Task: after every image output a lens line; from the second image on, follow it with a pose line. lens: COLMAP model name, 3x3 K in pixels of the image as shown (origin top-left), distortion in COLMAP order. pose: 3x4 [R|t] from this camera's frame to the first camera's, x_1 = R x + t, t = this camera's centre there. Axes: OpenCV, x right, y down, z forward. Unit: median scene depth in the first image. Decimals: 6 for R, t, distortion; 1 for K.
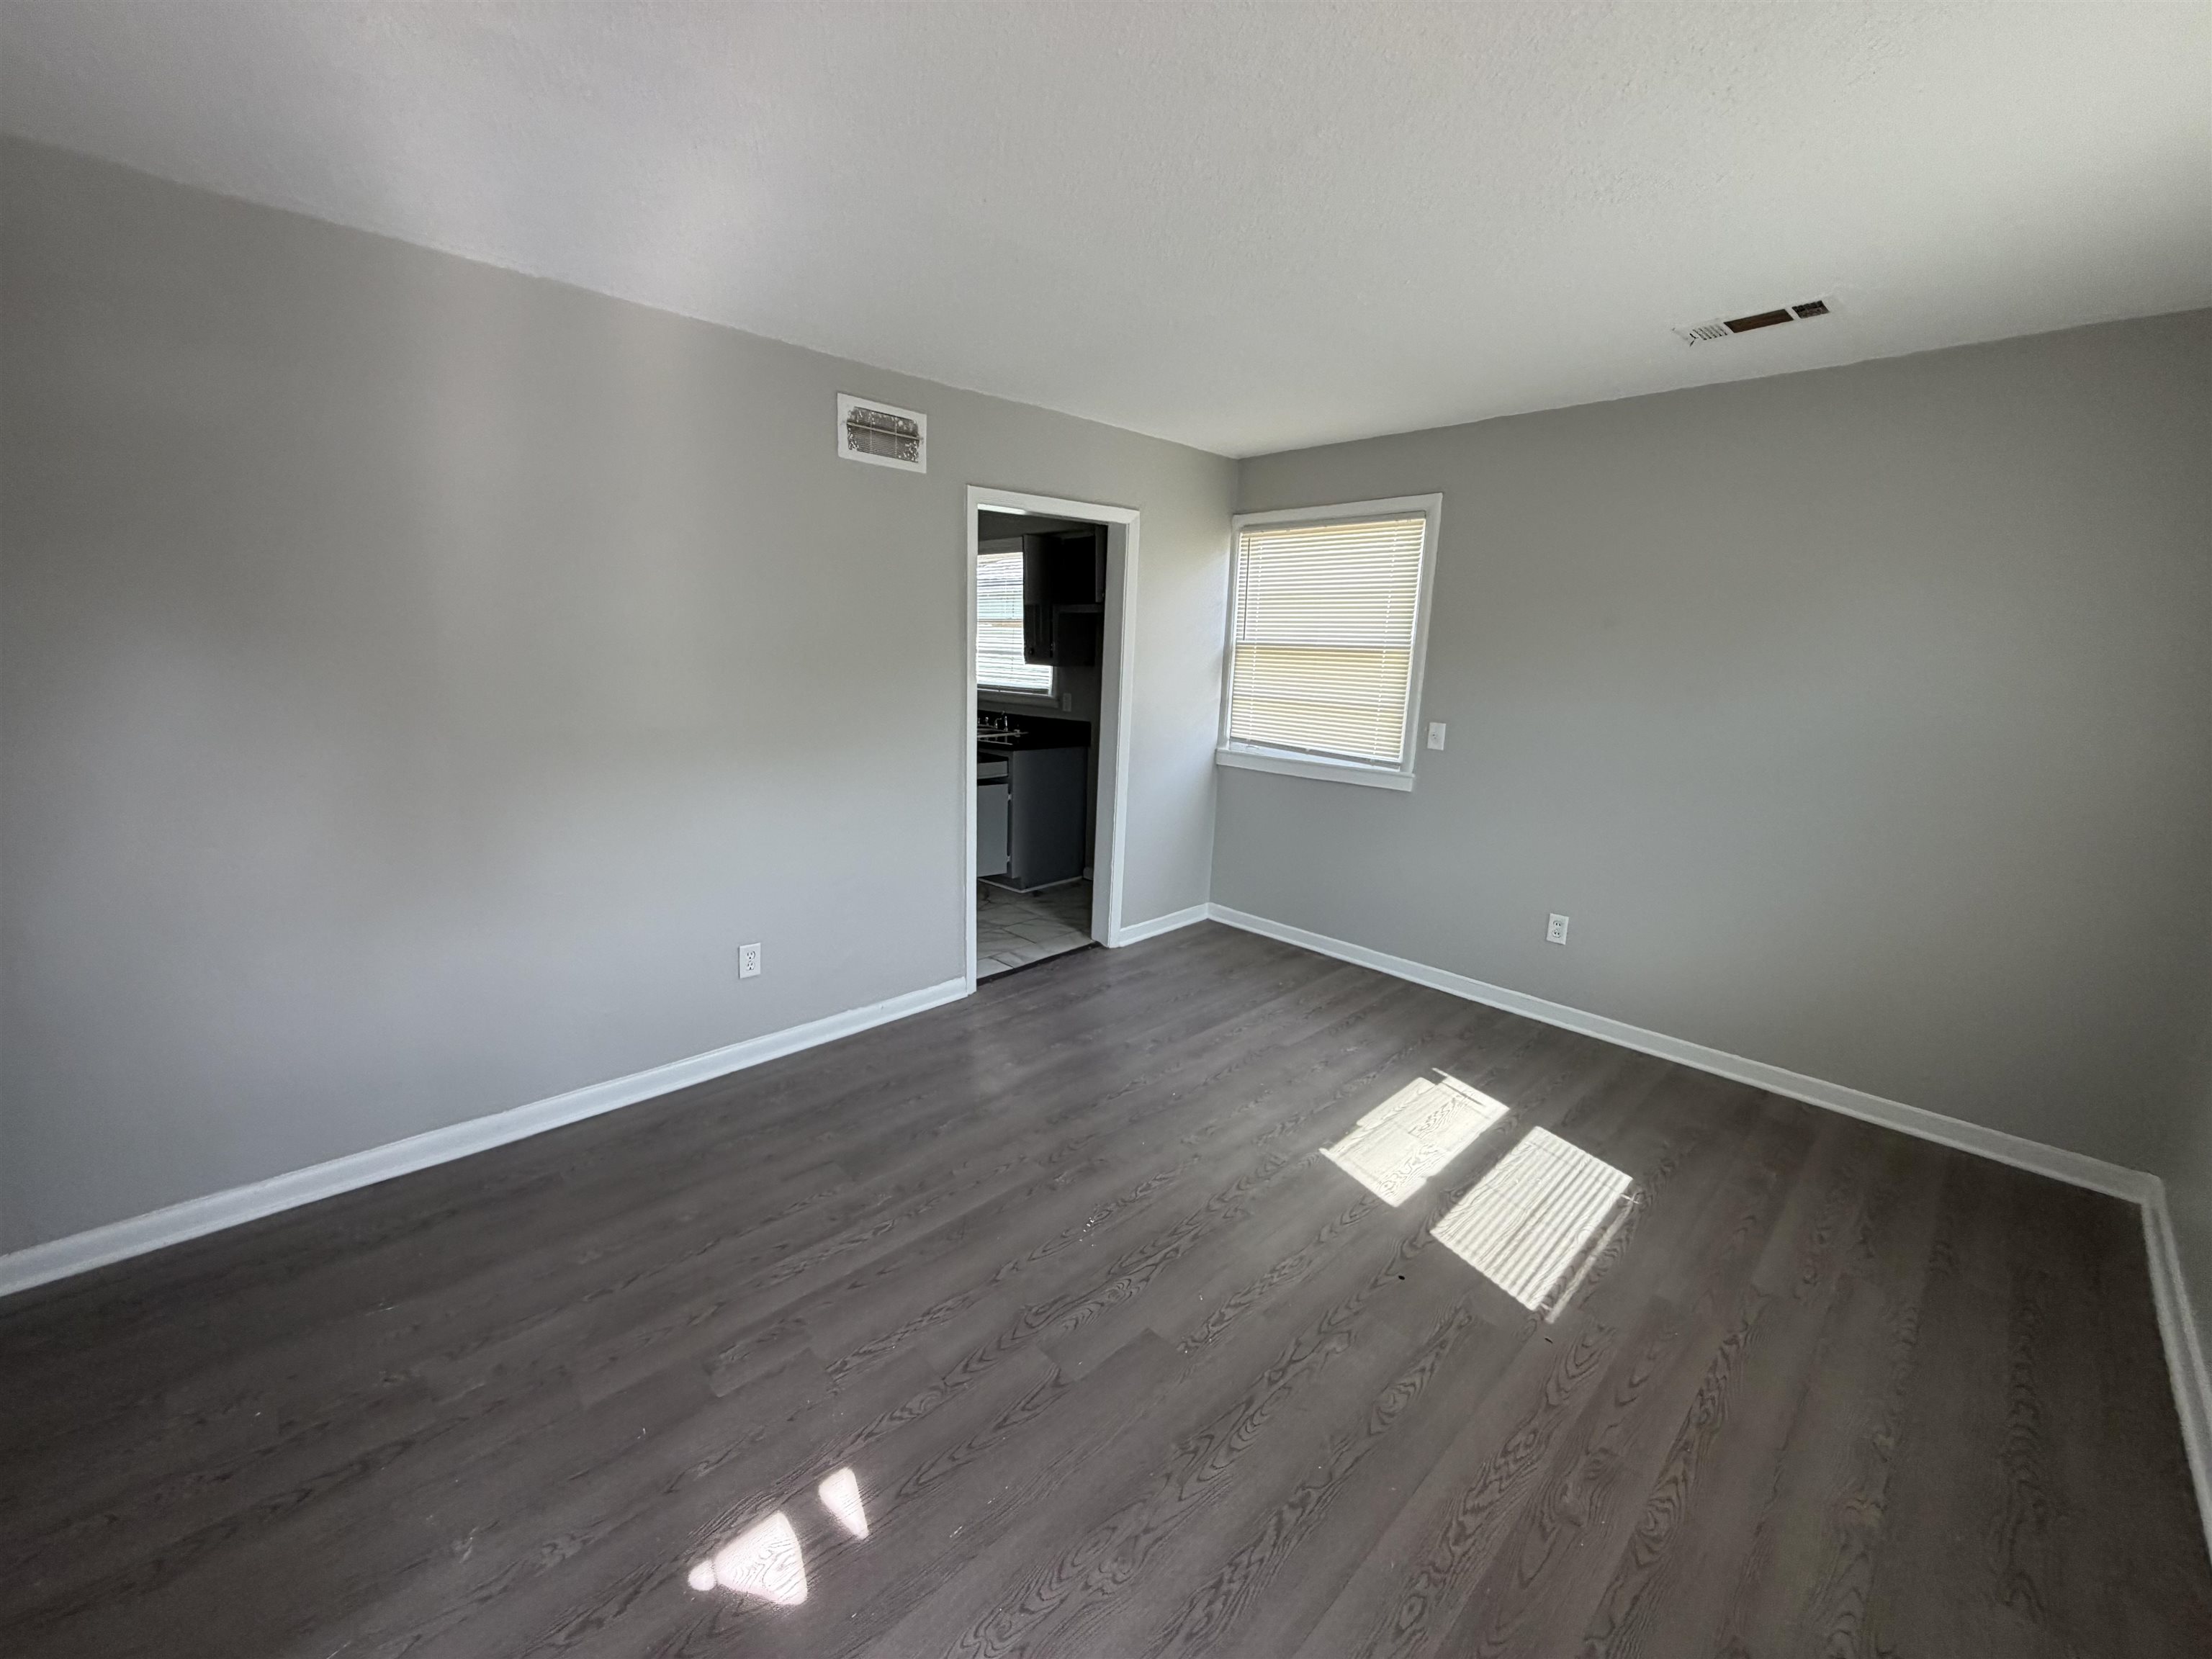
lens RADIAL K [[879.7, 0, 1101.2], [0, 879.7, 822.2], [0, 0, 1]] dist [-0.000678, -0.000303]
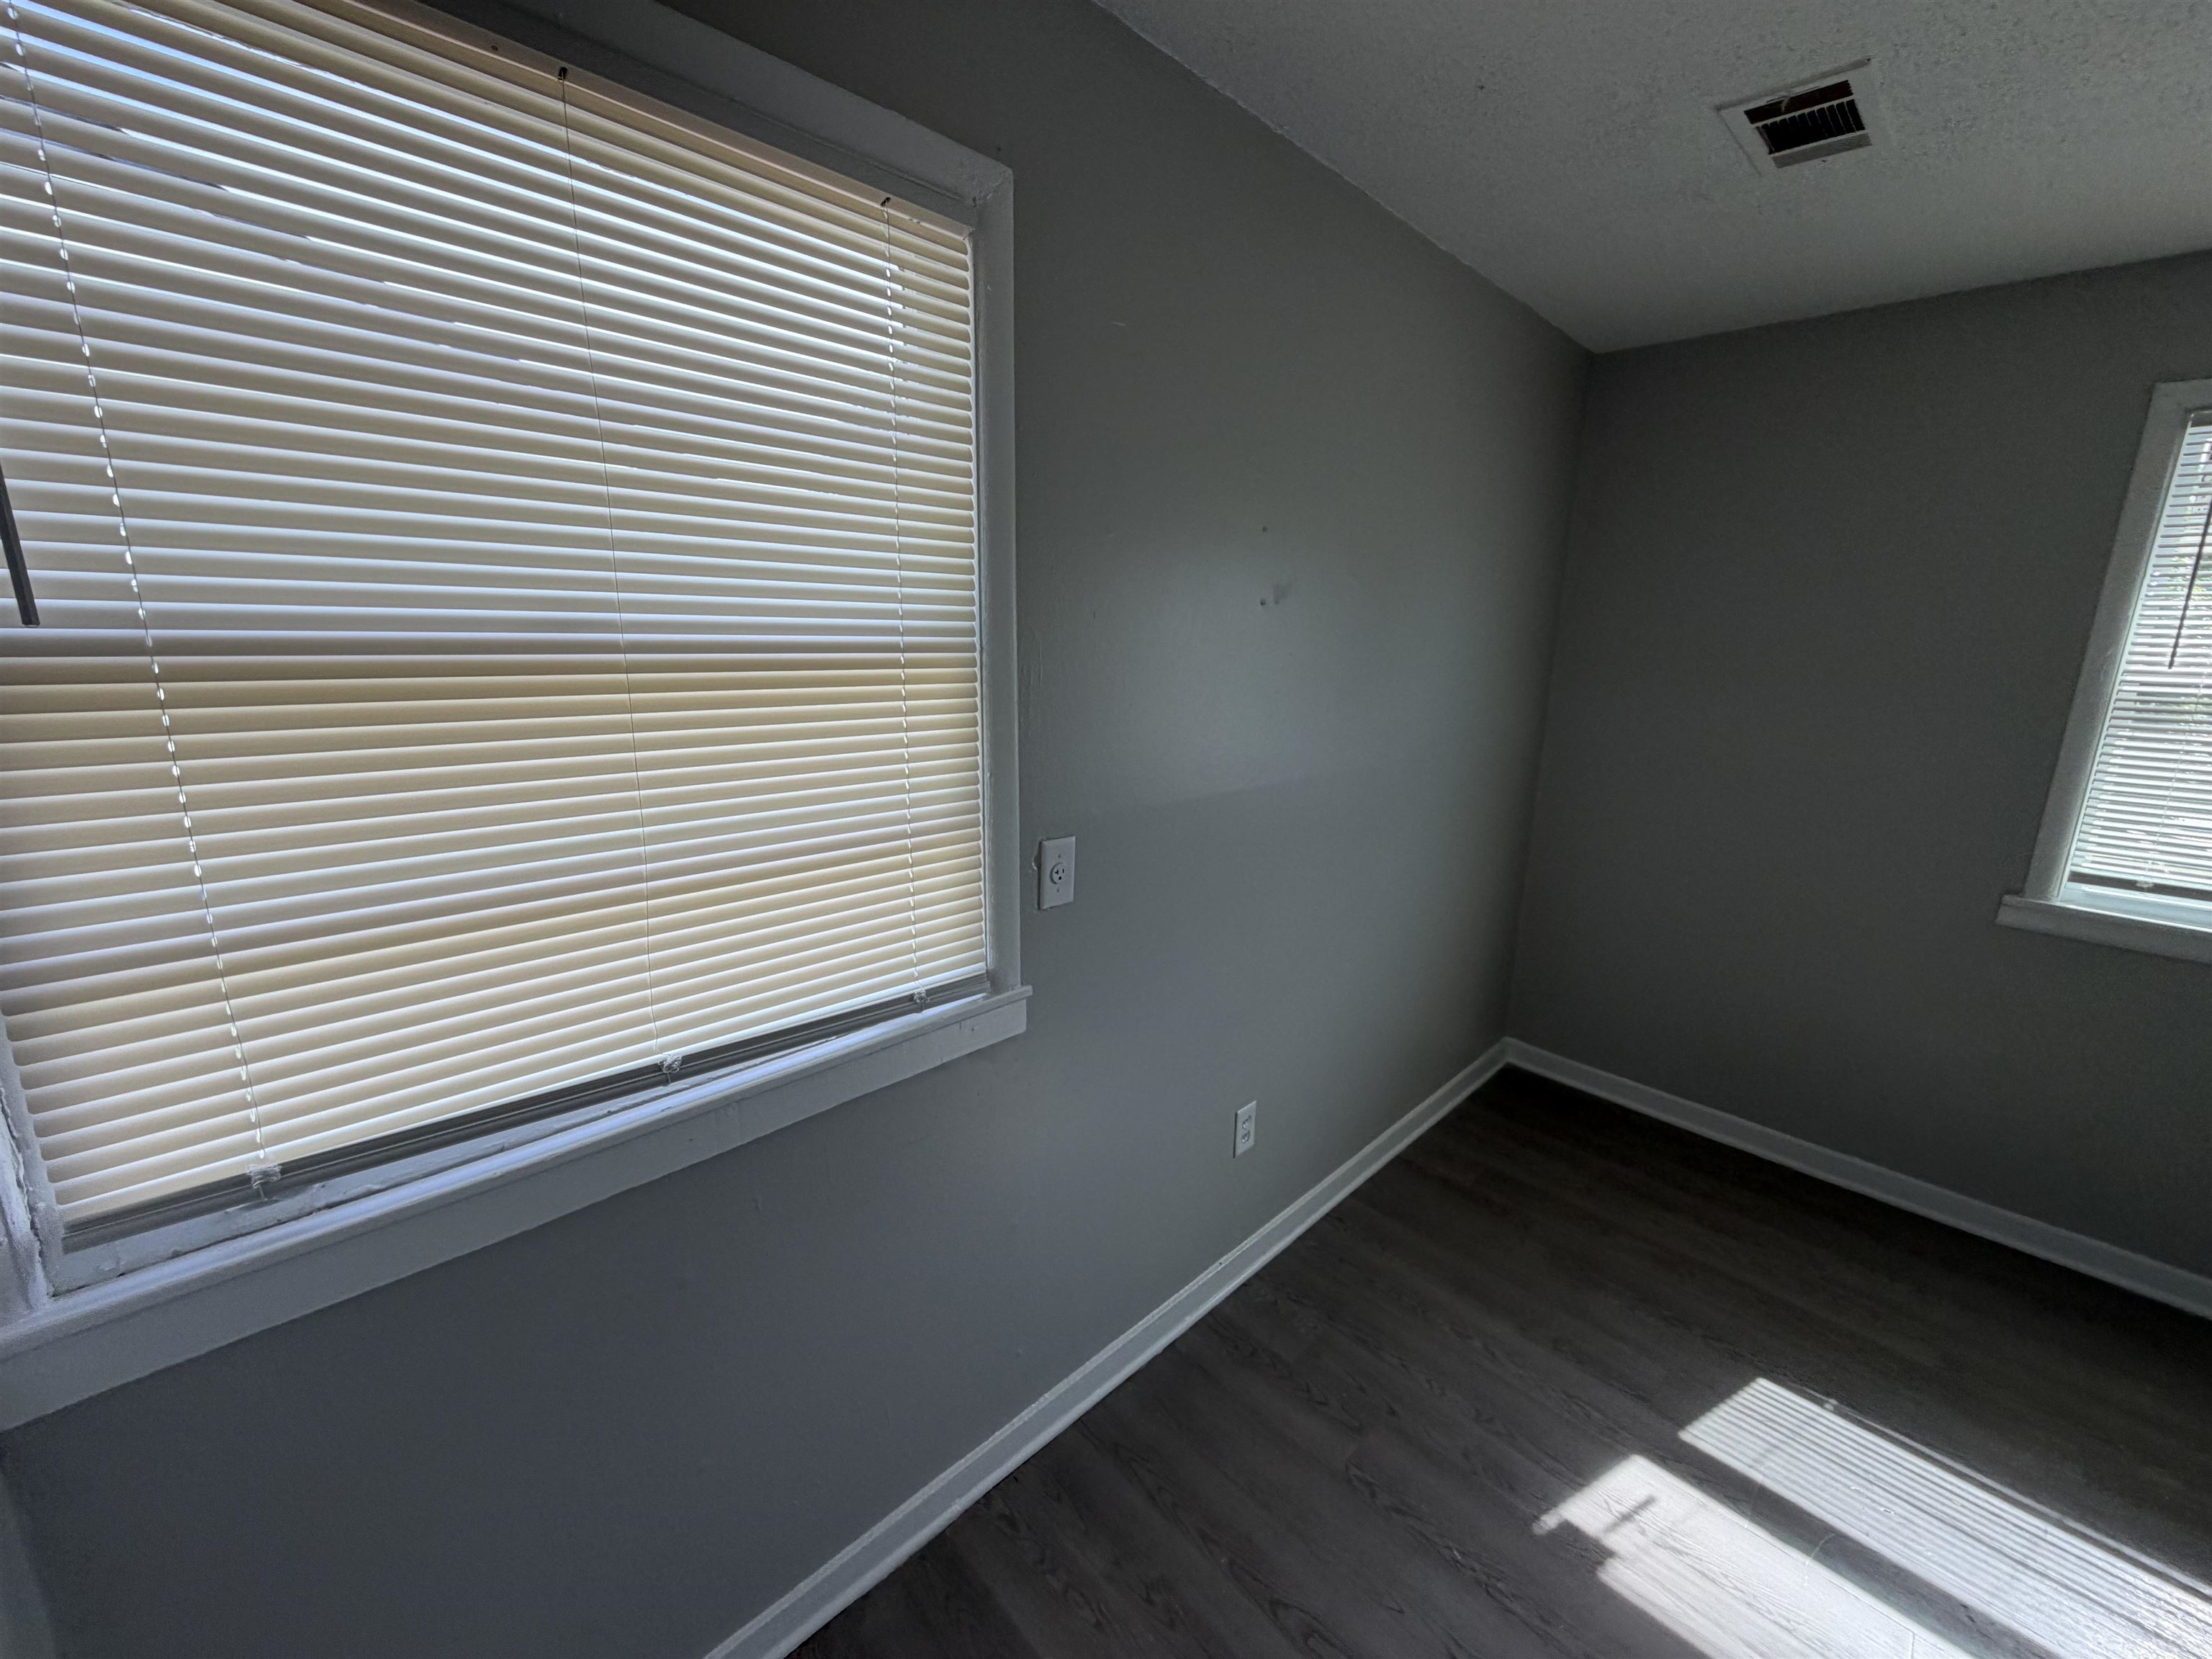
lens RADIAL K [[879.7, 0, 1101.2], [0, 879.7, 822.2], [0, 0, 1]] dist [-0.000678, -0.000303]
pose [[-0.006553, -0.251264, 0.967896, 0.022121], [0.180376, 0.951743, 0.248292, -0.363814], [-0.983576, 0.176213, 0.039086, 1.656627]]
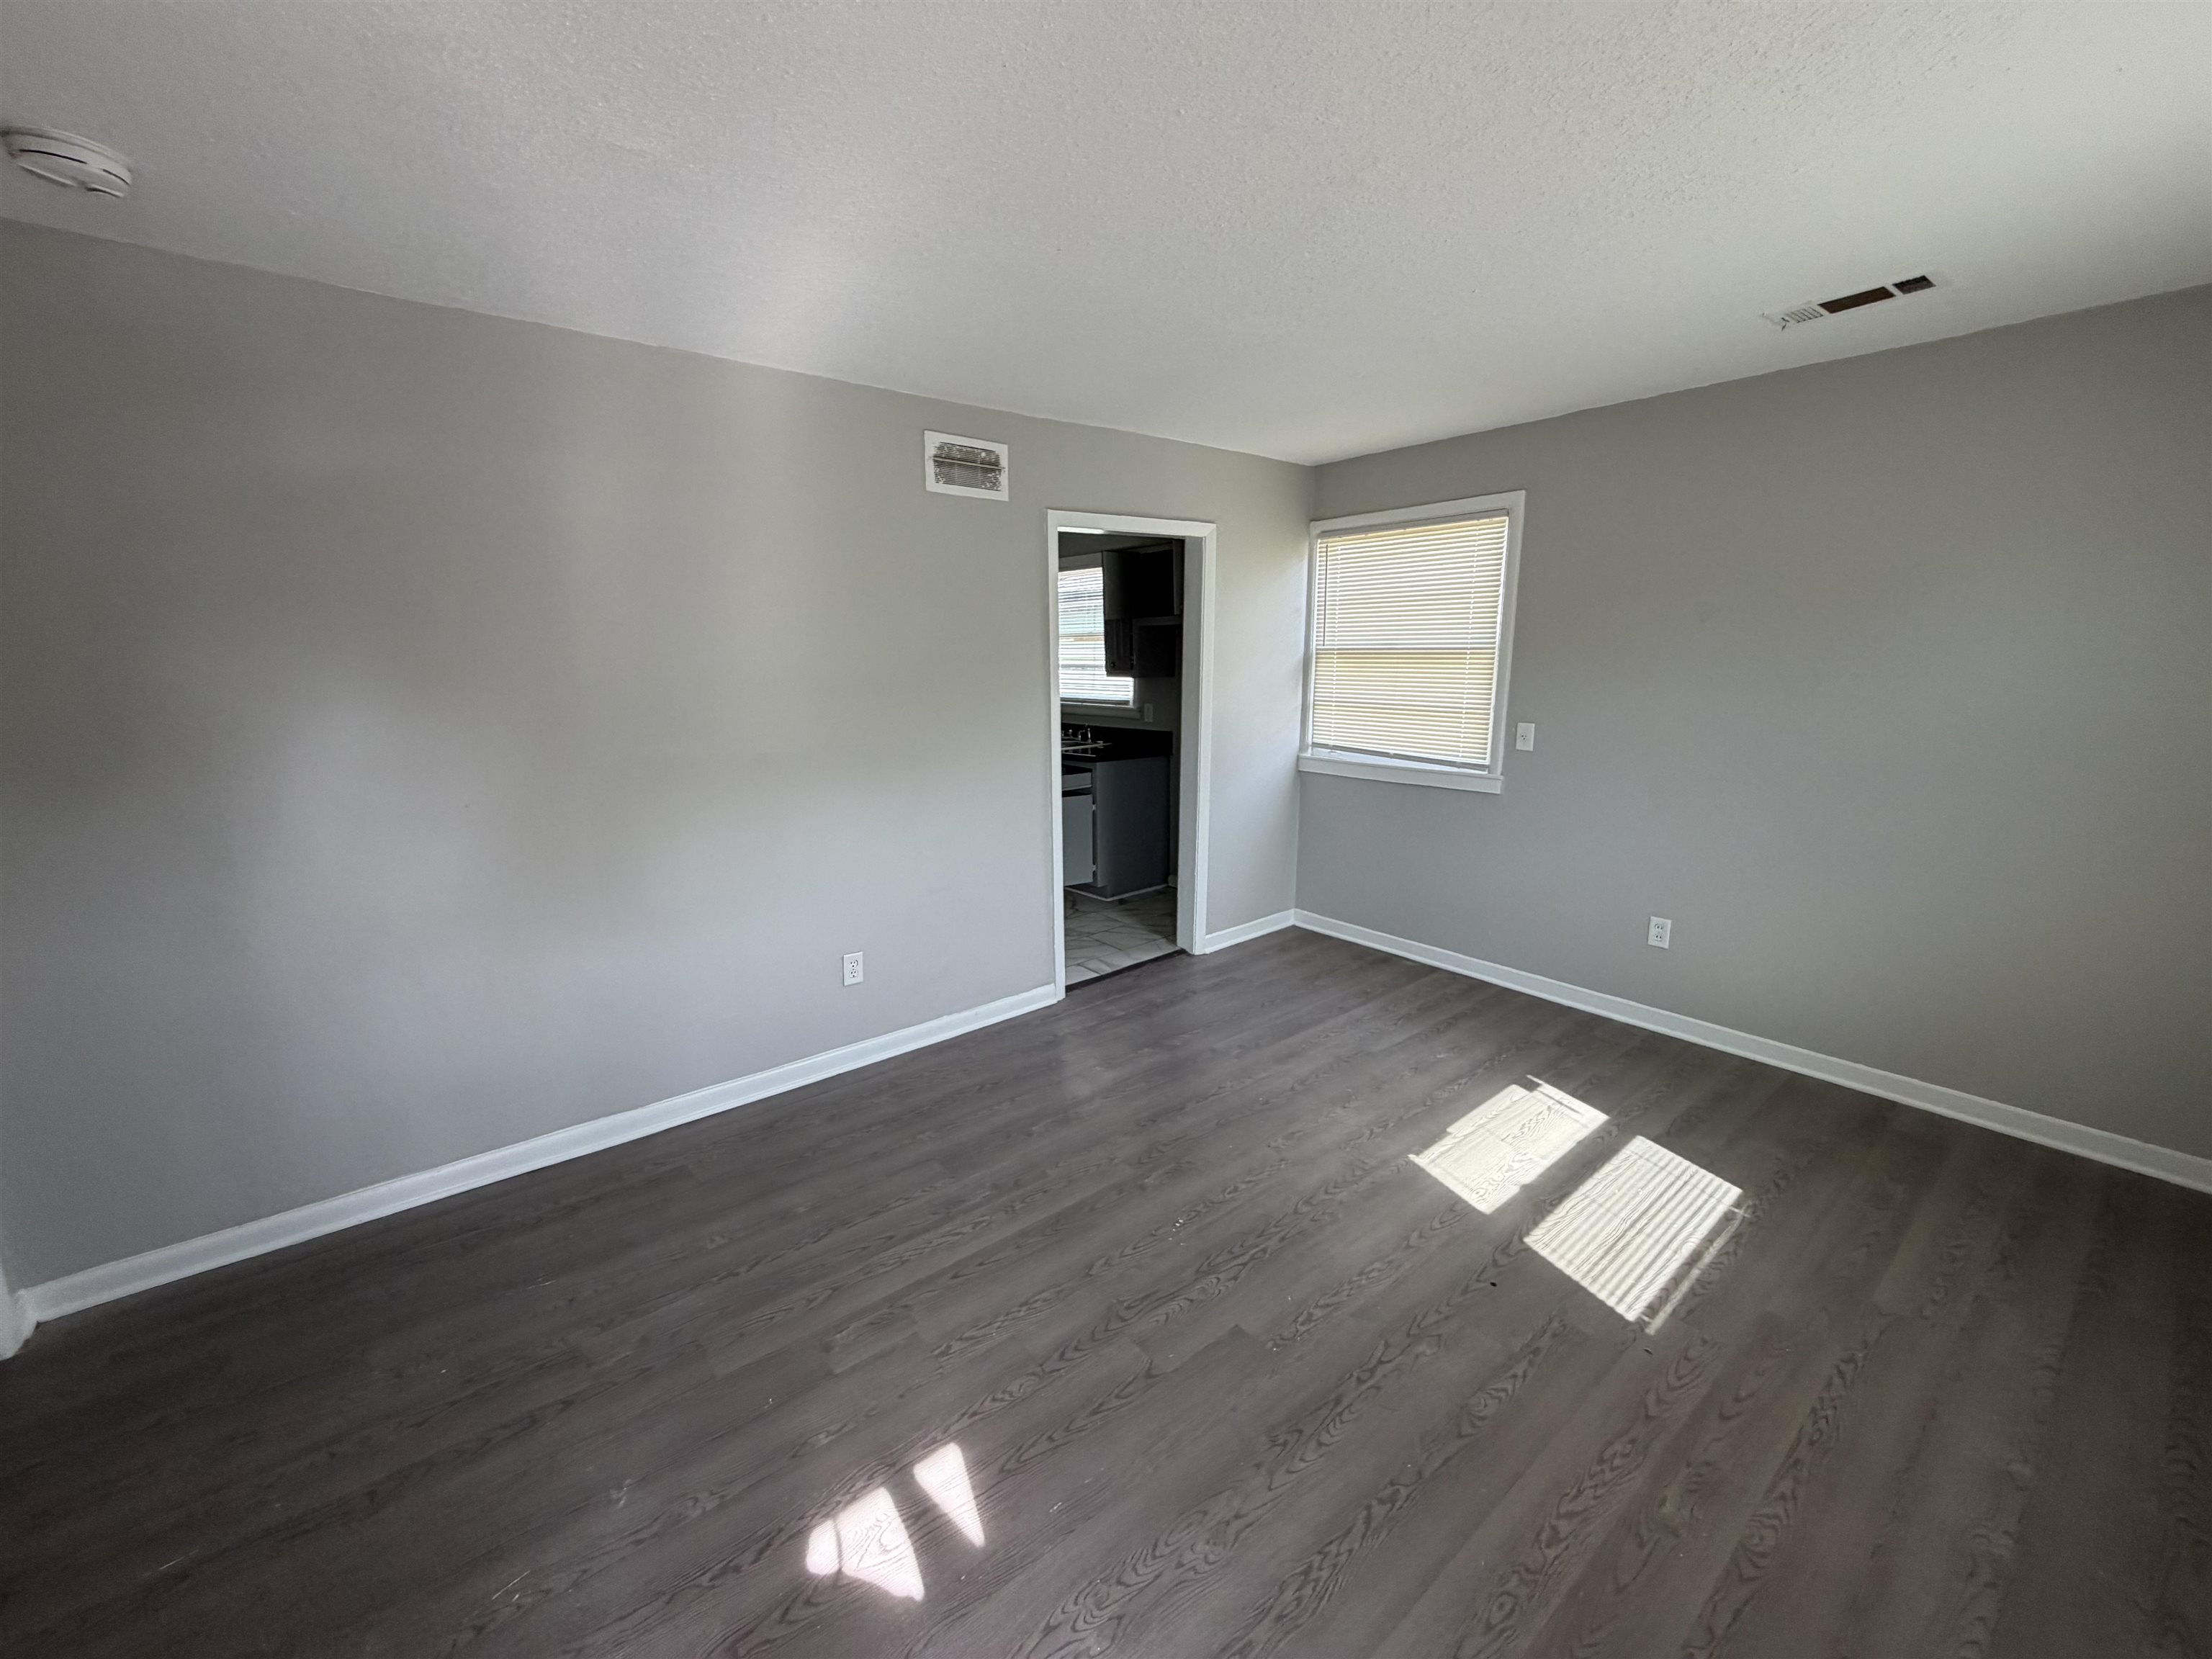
lens RADIAL K [[879.7, 0, 1101.2], [0, 879.7, 822.2], [0, 0, 1]] dist [-0.000678, -0.000303]
pose [[0.995114, -0.020192, -0.096646, 0.005837], [0.019470, 0.999775, -0.008410, -0.005956], [0.096794, 0.006487, 0.995283, -0.037251]]
